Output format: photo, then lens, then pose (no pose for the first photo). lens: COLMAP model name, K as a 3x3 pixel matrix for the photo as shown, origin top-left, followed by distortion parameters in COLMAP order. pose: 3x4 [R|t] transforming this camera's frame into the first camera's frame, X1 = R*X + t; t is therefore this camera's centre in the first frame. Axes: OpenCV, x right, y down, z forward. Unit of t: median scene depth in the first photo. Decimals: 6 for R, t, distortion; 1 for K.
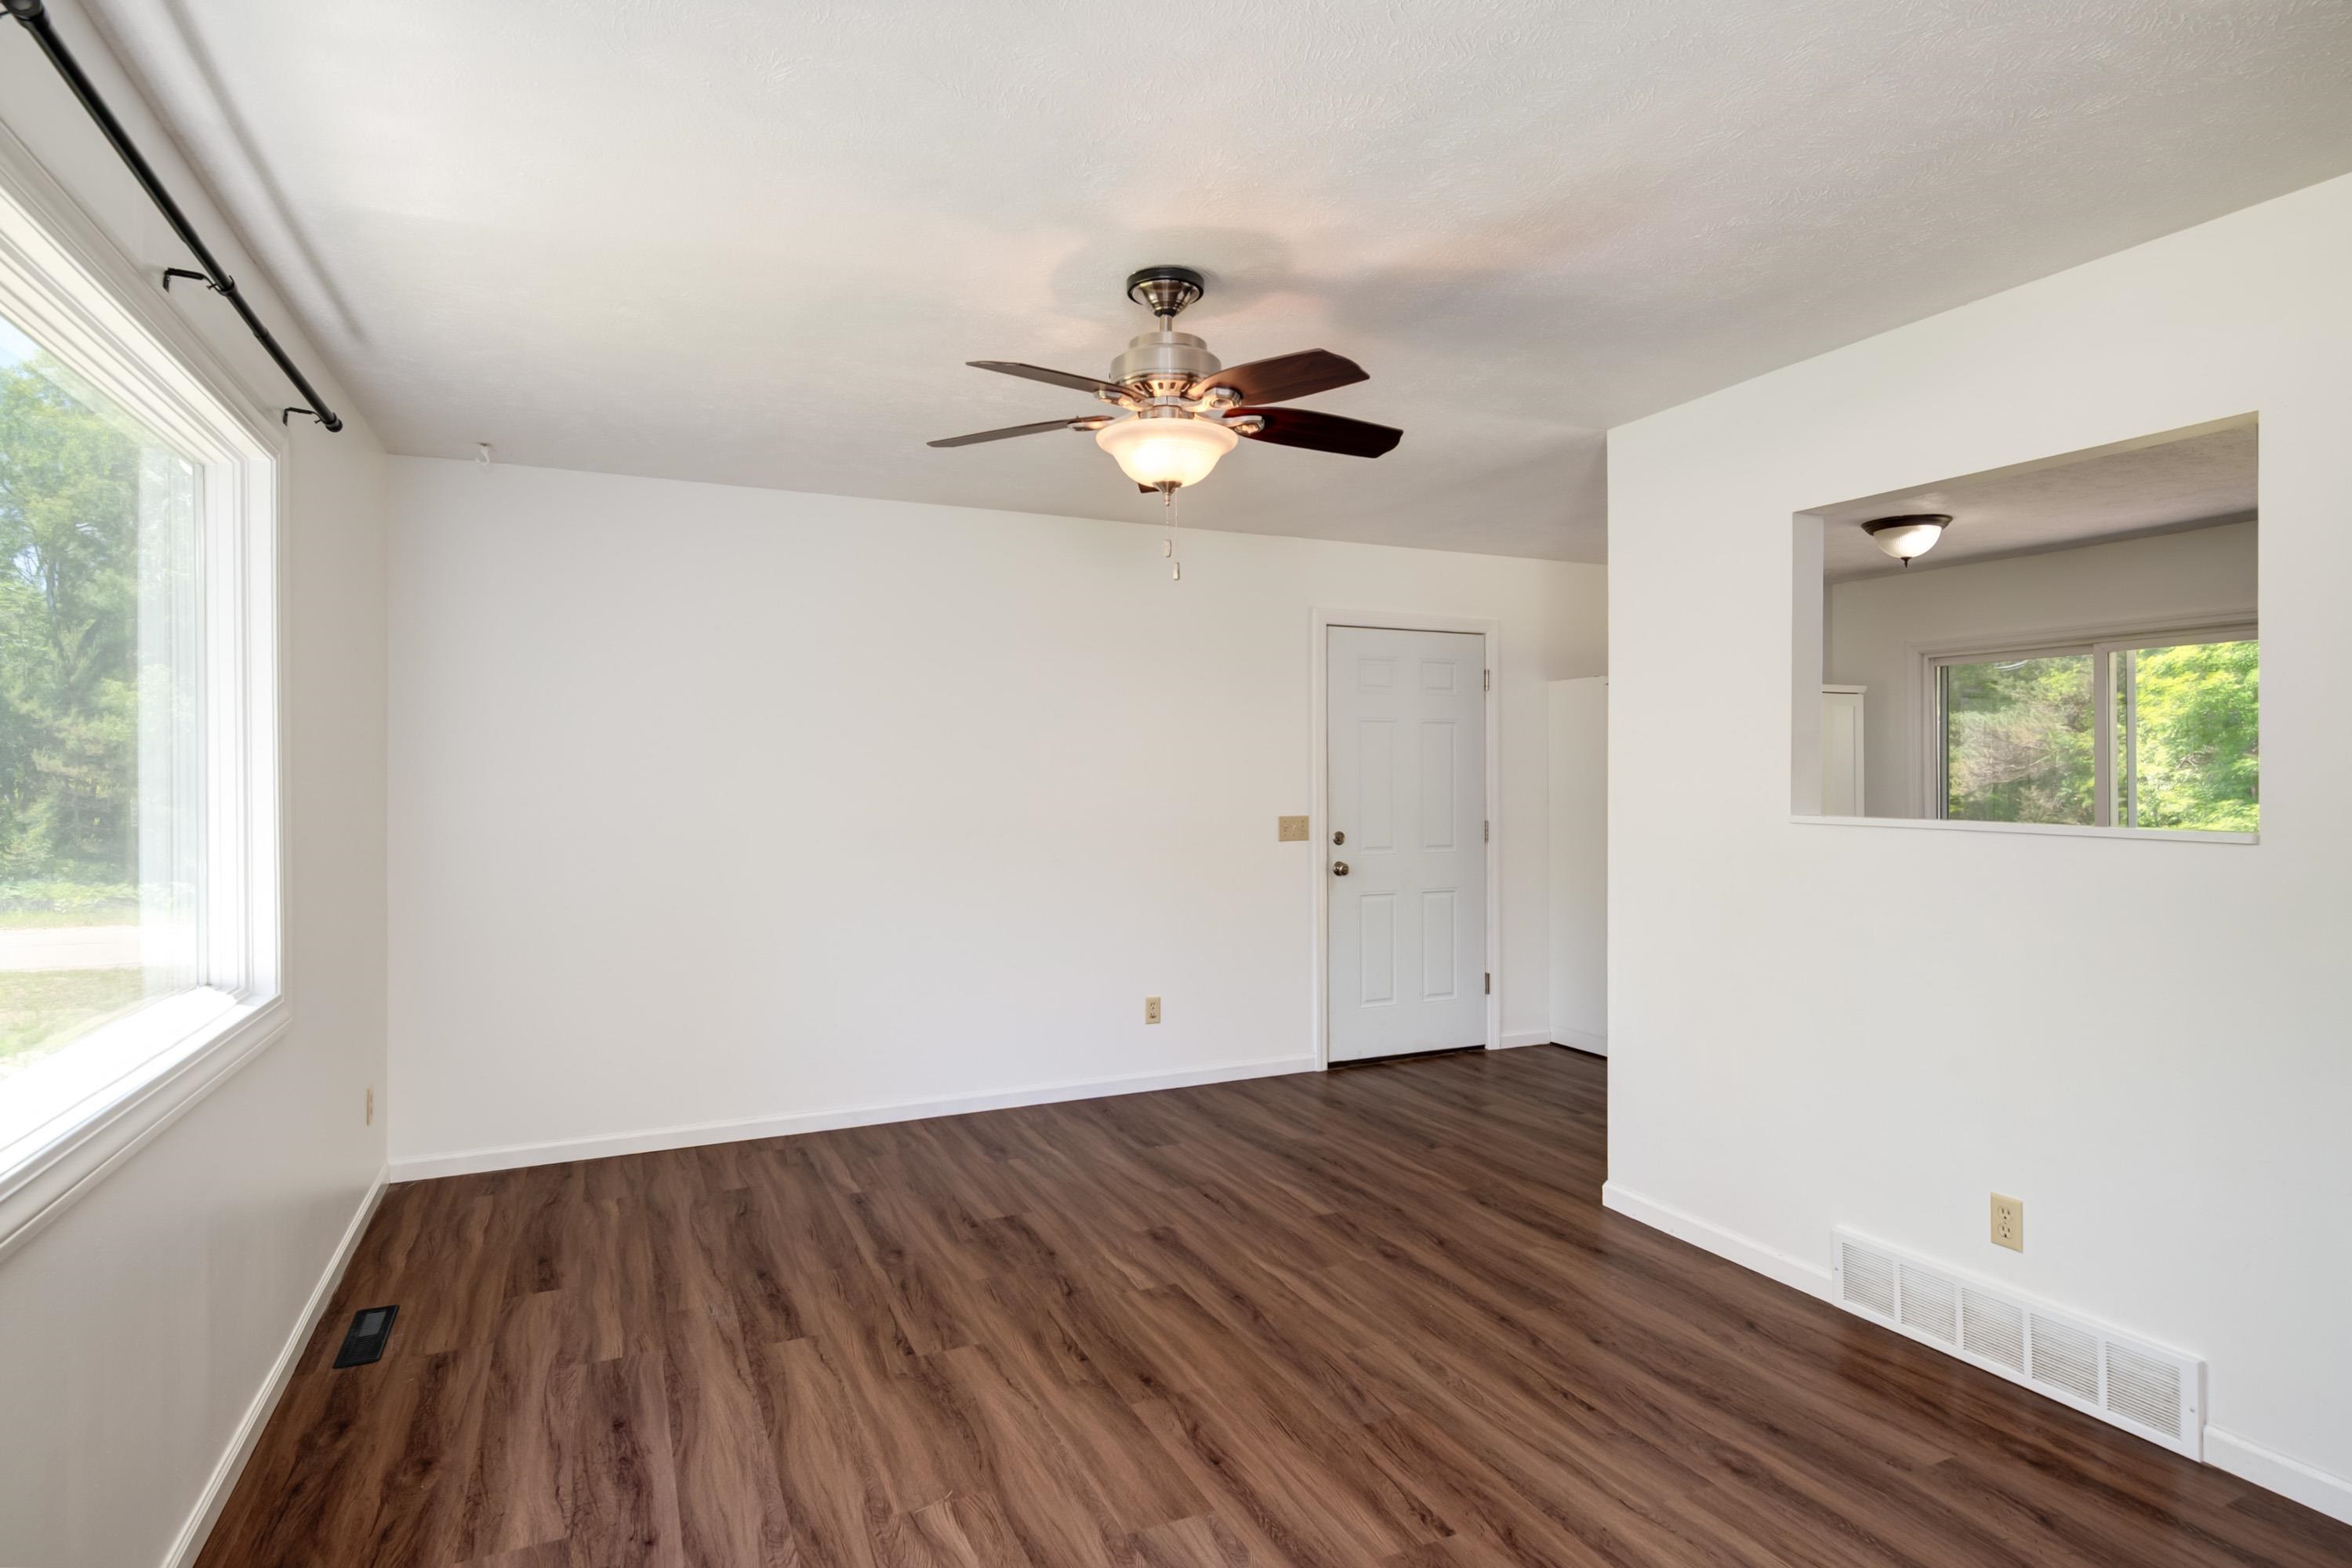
lens RADIAL K [[1269.4, 0, 1177.0], [0, 1269.4, 783.9], [0, 0, 1]] dist [-0.003034, -0.000083]
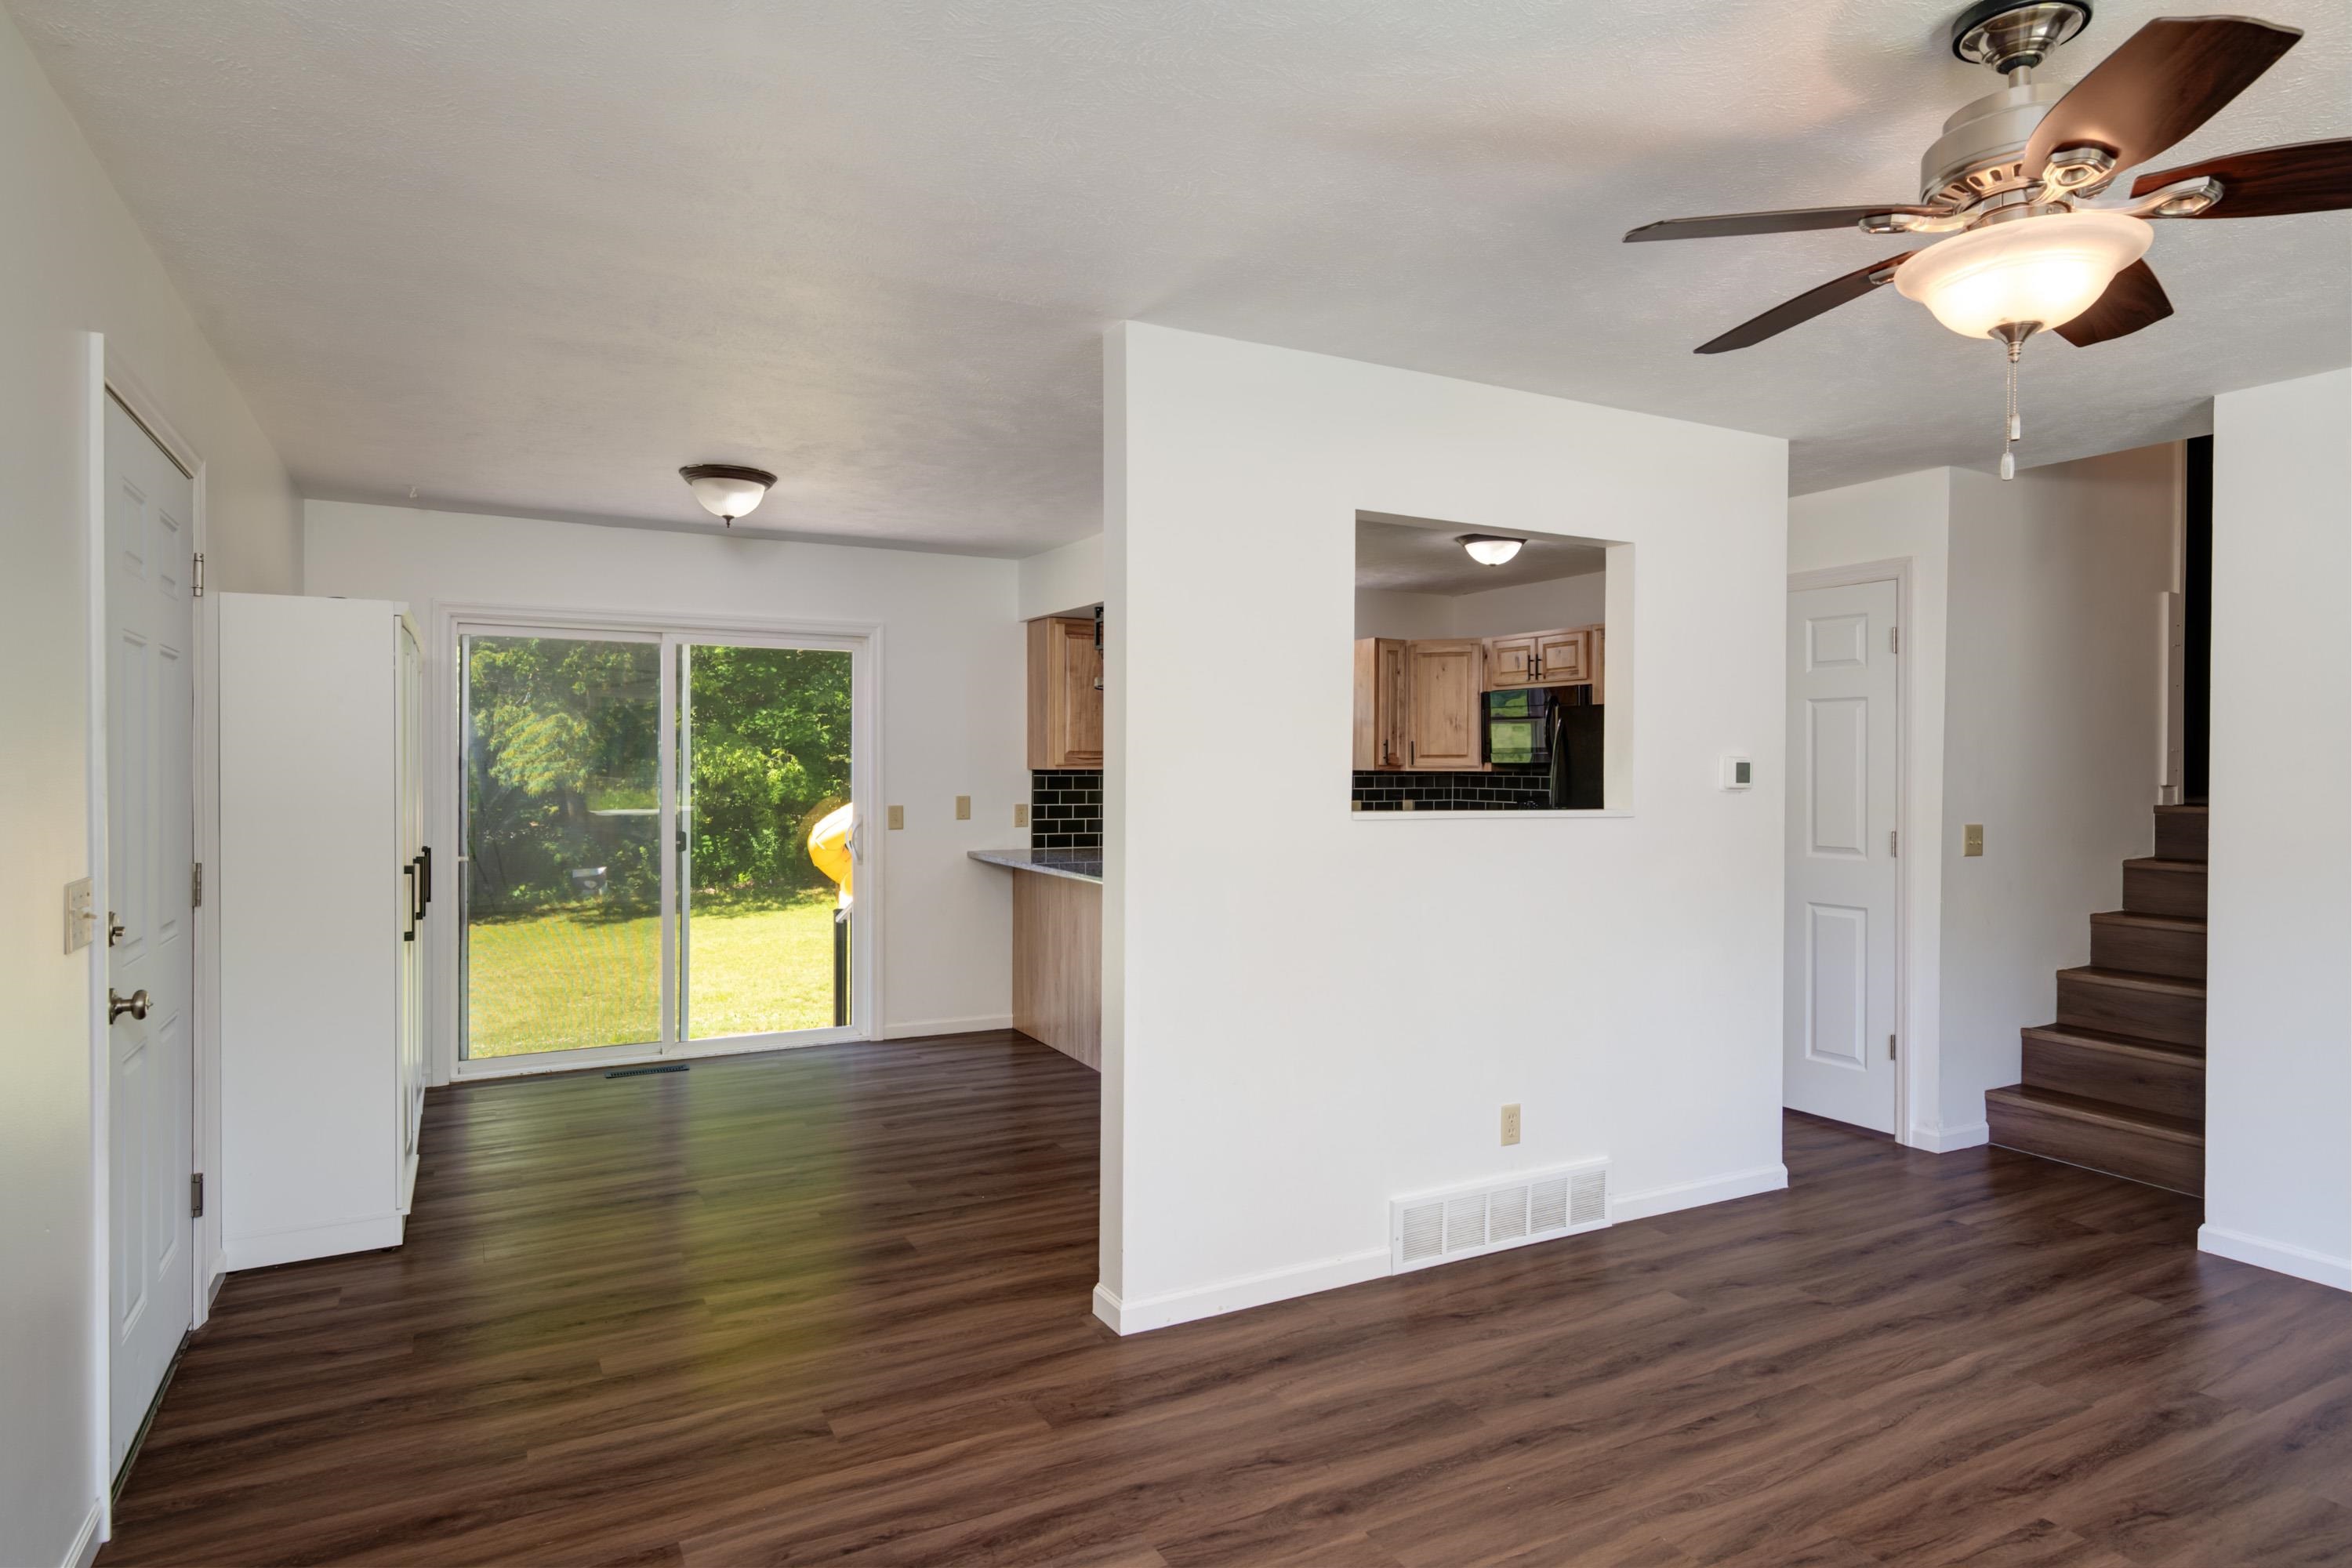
lens RADIAL K [[1324.3, 0, 1175.9], [0, 1324.3, 774.0], [0, 0, 1]] dist [0.013143, -0.004306]
pose [[-0.077039, -0.002941, 0.997024, -0.596936], [0.004829, 0.999983, 0.003323, -0.009758], [-0.997016, 0.005071, -0.077024, 1.337466]]
